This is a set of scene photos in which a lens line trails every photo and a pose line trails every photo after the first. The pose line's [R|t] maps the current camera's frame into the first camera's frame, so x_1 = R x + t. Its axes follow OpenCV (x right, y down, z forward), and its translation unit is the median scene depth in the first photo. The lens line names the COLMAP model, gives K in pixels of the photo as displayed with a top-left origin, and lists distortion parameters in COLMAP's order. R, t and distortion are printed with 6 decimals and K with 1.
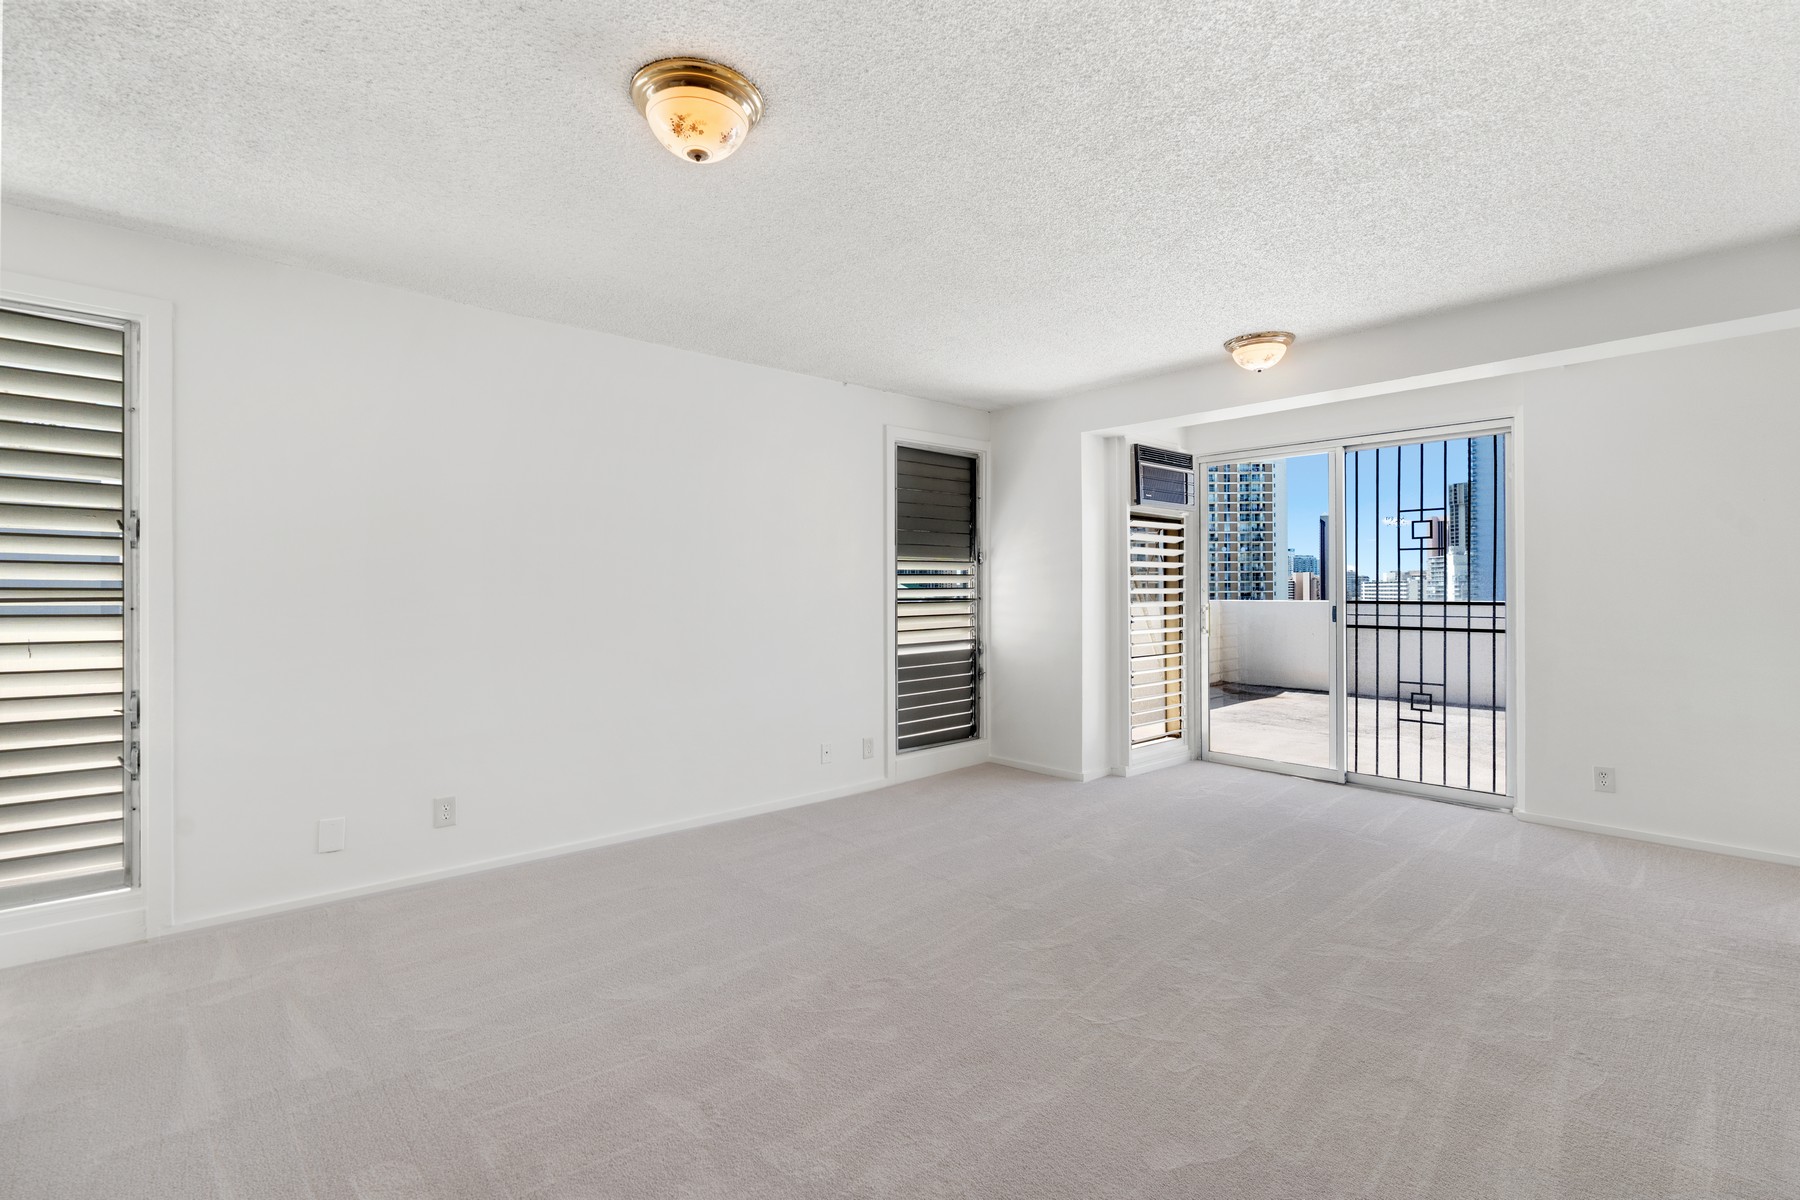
lens RADIAL K [[812.7, 0, 891.5], [0, 812.7, 591.9], [0, 0, 1]] dist [0.001110, -0.001933]
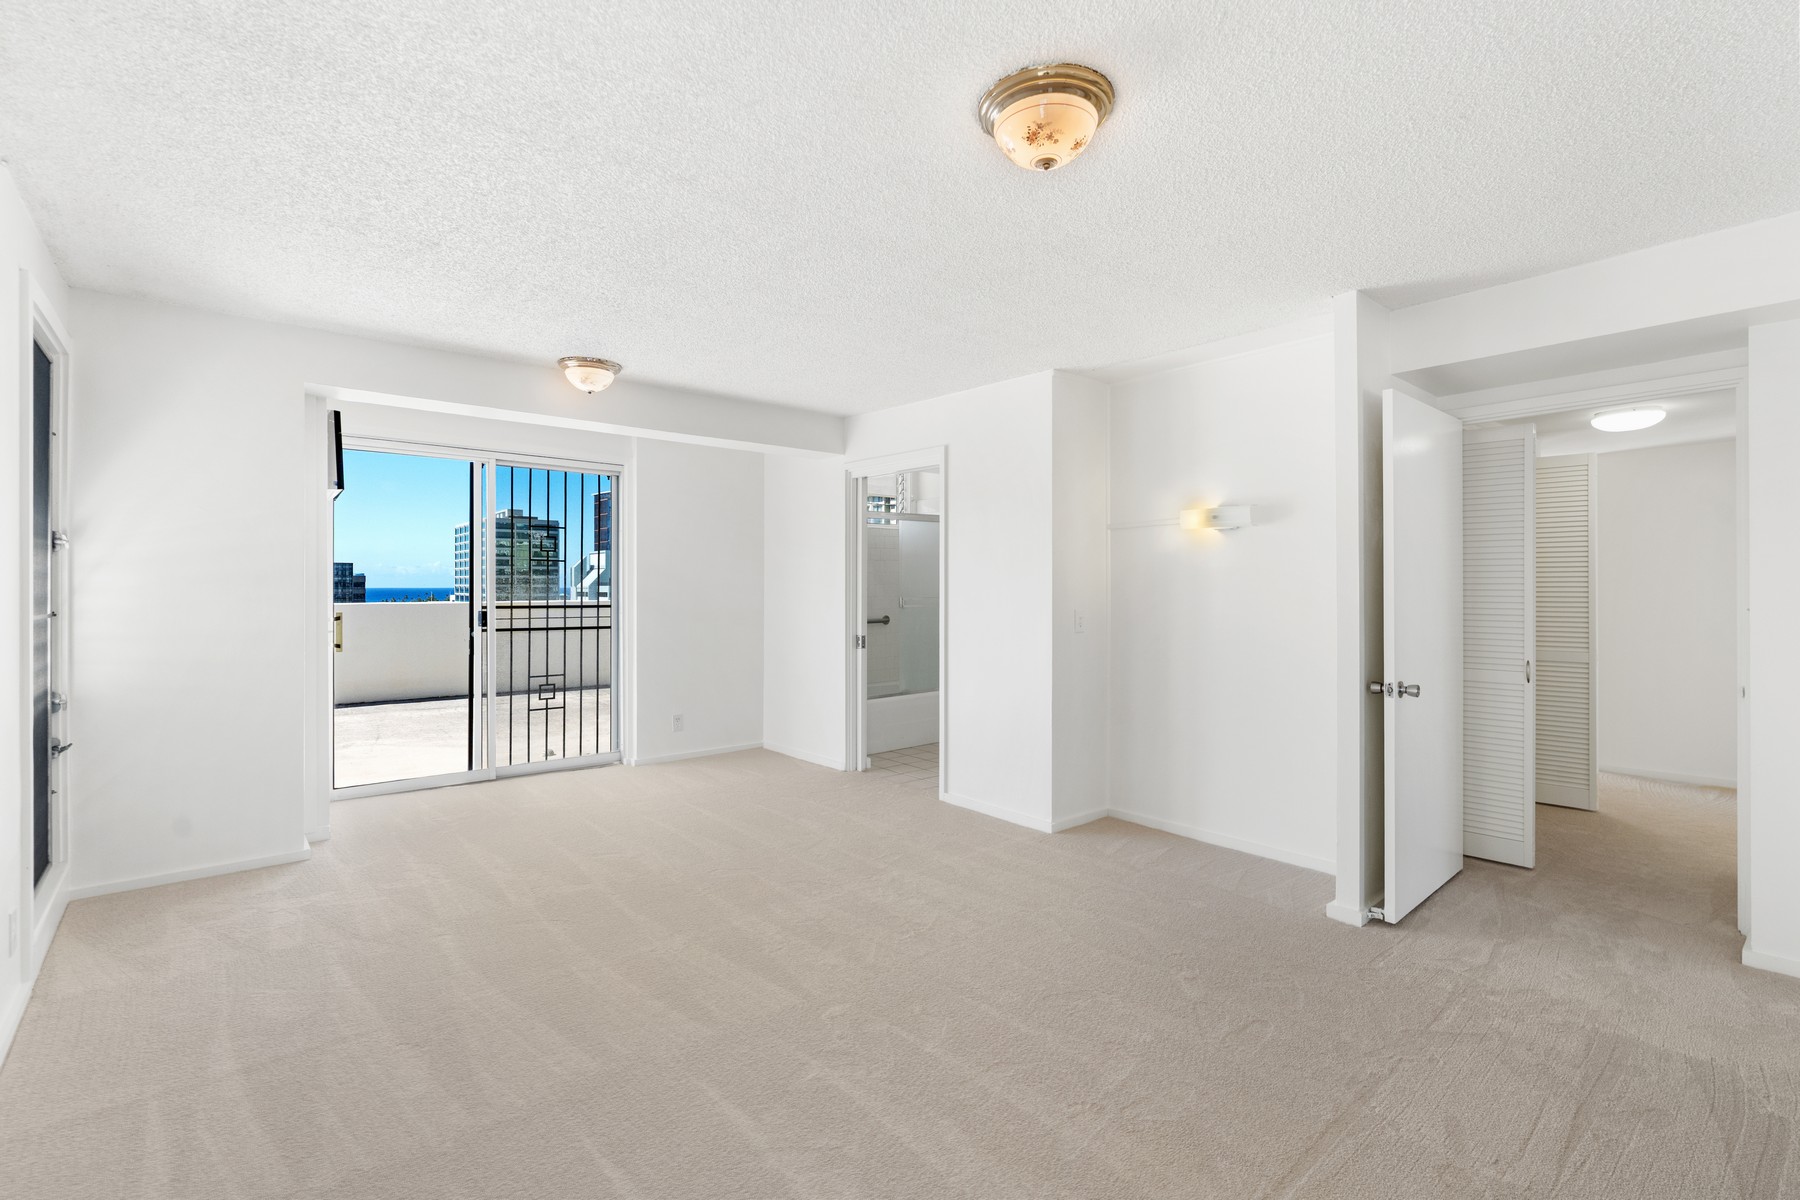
lens RADIAL K [[812.7, 0, 893.2], [0, 812.7, 593.6], [0, 0, 1]] dist [0.001110, -0.001933]
pose [[0.013823, -0.003236, 0.999899, -0.502368], [-0.000214, 0.999995, 0.003240, -0.008798], [-0.999904, -0.000259, 0.013822, 0.480711]]
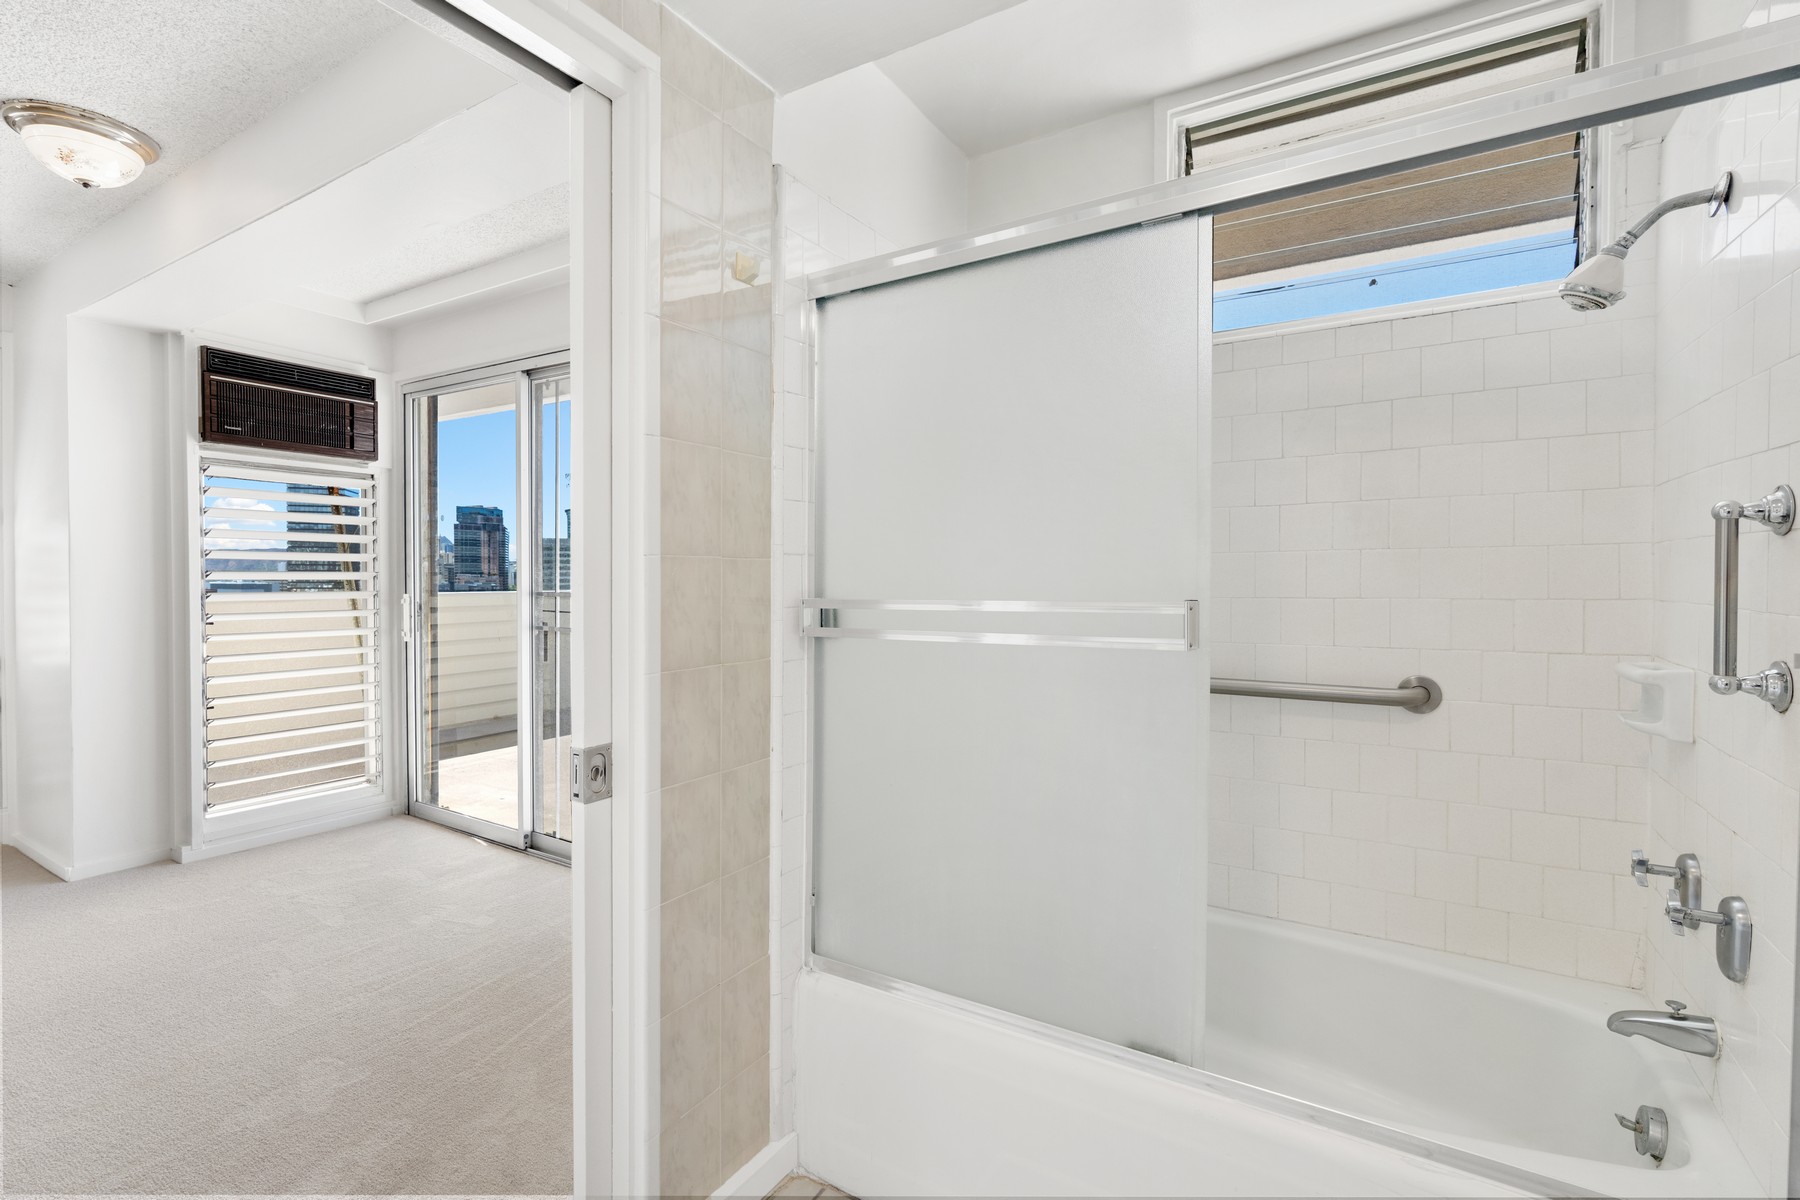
lens RADIAL K [[812.7, 0, 902.4], [0, 812.7, 590.8], [0, 0, 1]] dist [0.001110, -0.001933]
pose [[0.957625, 0.007459, 0.287920, 0.696473], [-0.011750, 0.999844, 0.013179, -0.003375], [-0.287777, -0.016003, 0.957564, 0.237180]]
